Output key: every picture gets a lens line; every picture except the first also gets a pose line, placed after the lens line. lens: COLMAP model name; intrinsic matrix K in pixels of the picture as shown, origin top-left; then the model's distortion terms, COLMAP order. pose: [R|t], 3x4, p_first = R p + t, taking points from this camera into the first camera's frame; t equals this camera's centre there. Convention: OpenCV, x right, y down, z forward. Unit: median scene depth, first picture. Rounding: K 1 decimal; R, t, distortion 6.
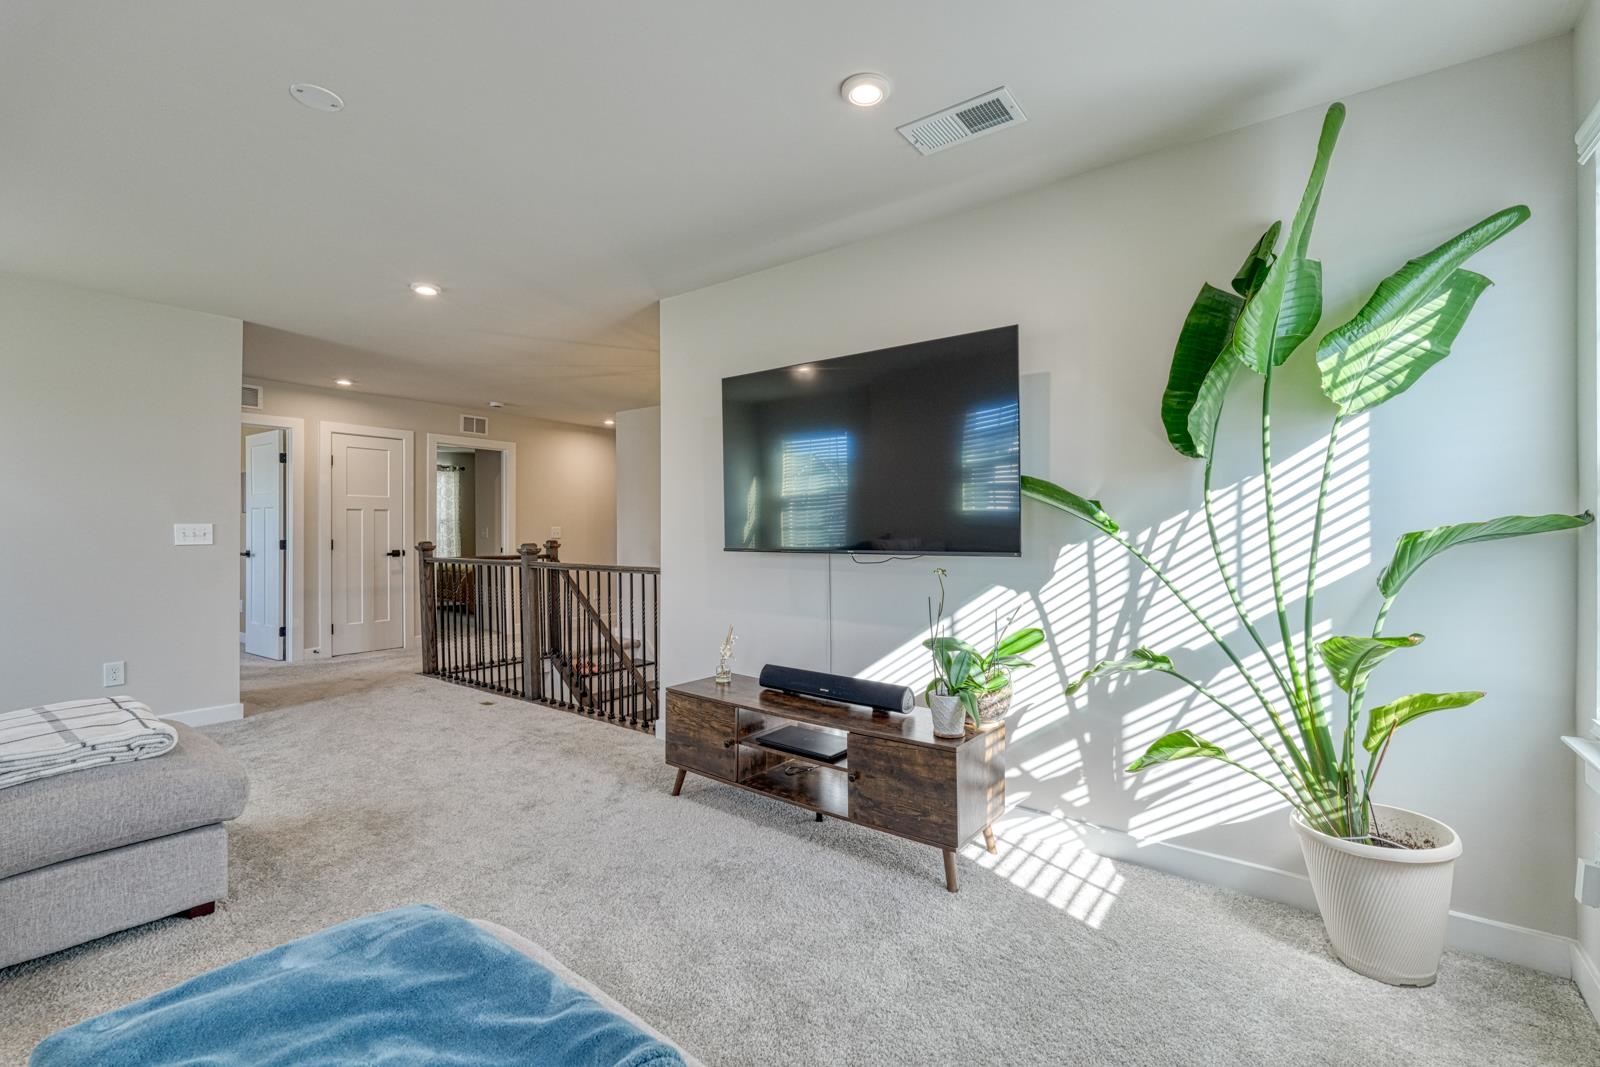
lens RADIAL K [[702.8, 0, 804.9], [0, 702.8, 534.0], [0, 0, 1]] dist [0.014550, 0.000134]
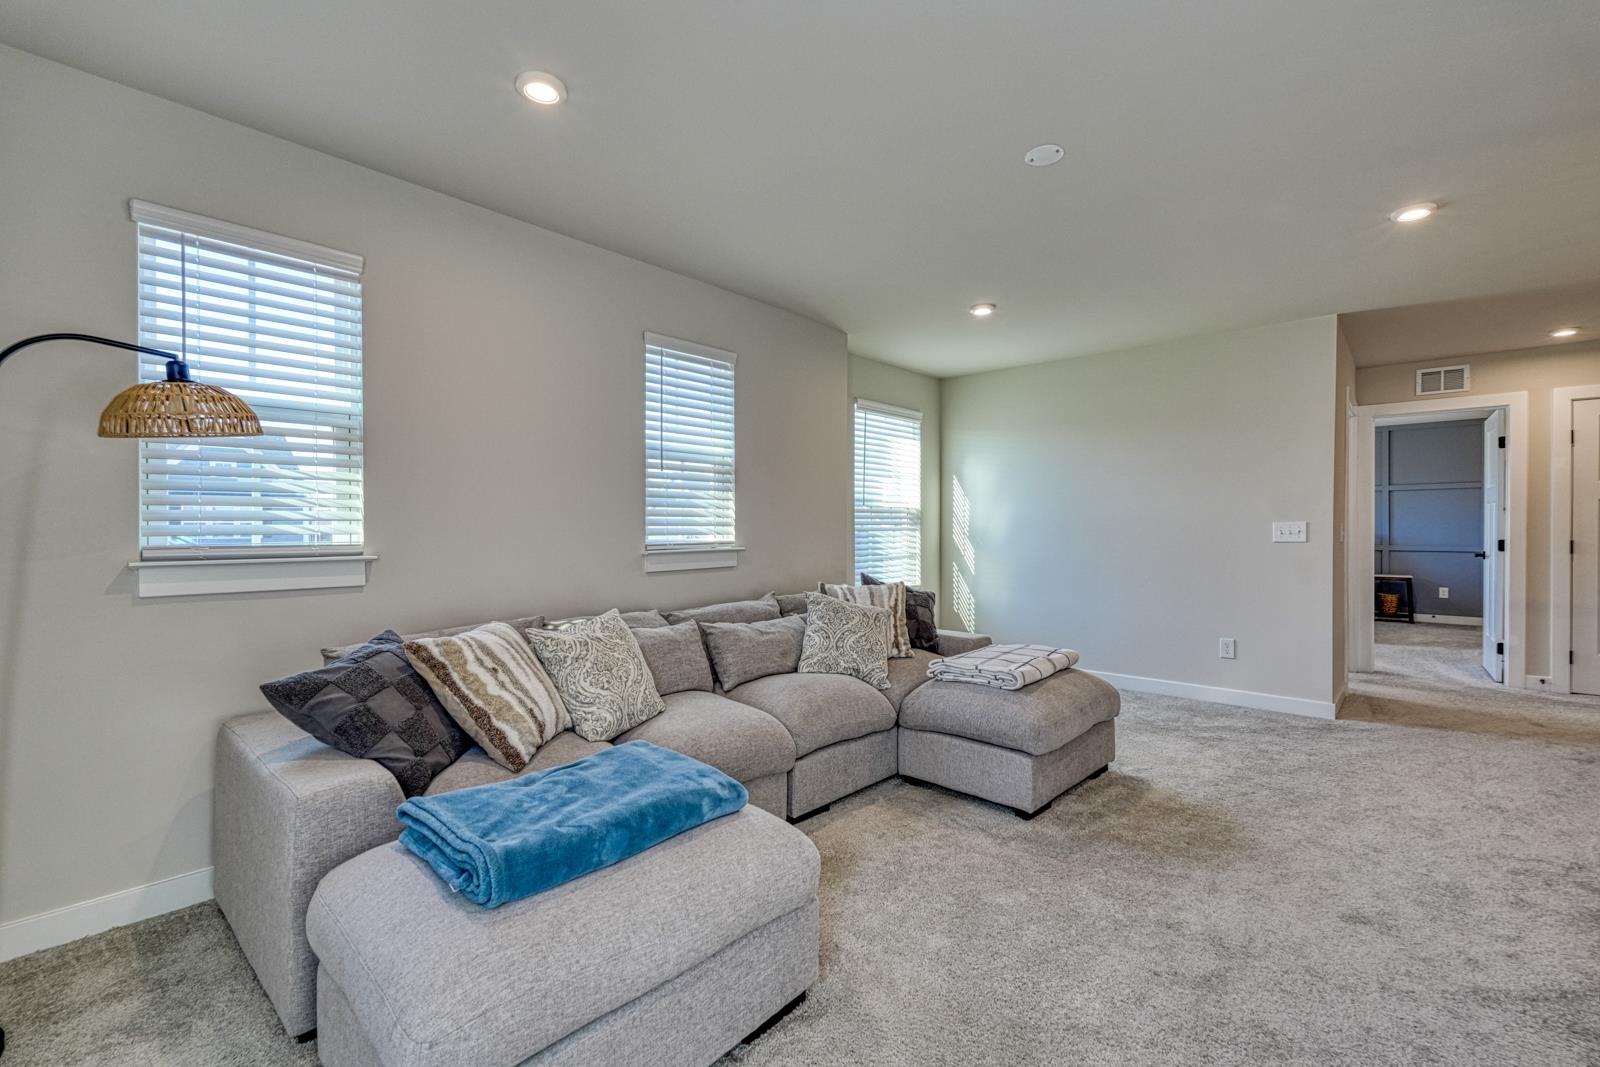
lens RADIAL K [[702.8, 0, 804.9], [0, 702.8, 531.9], [0, 0, 1]] dist [0.014550, 0.000134]
pose [[-0.071462, 0.003723, -0.997436, 0.307234], [-0.005088, 0.999979, 0.004097, -0.000049], [0.997430, 0.005368, -0.071441, 0.433428]]
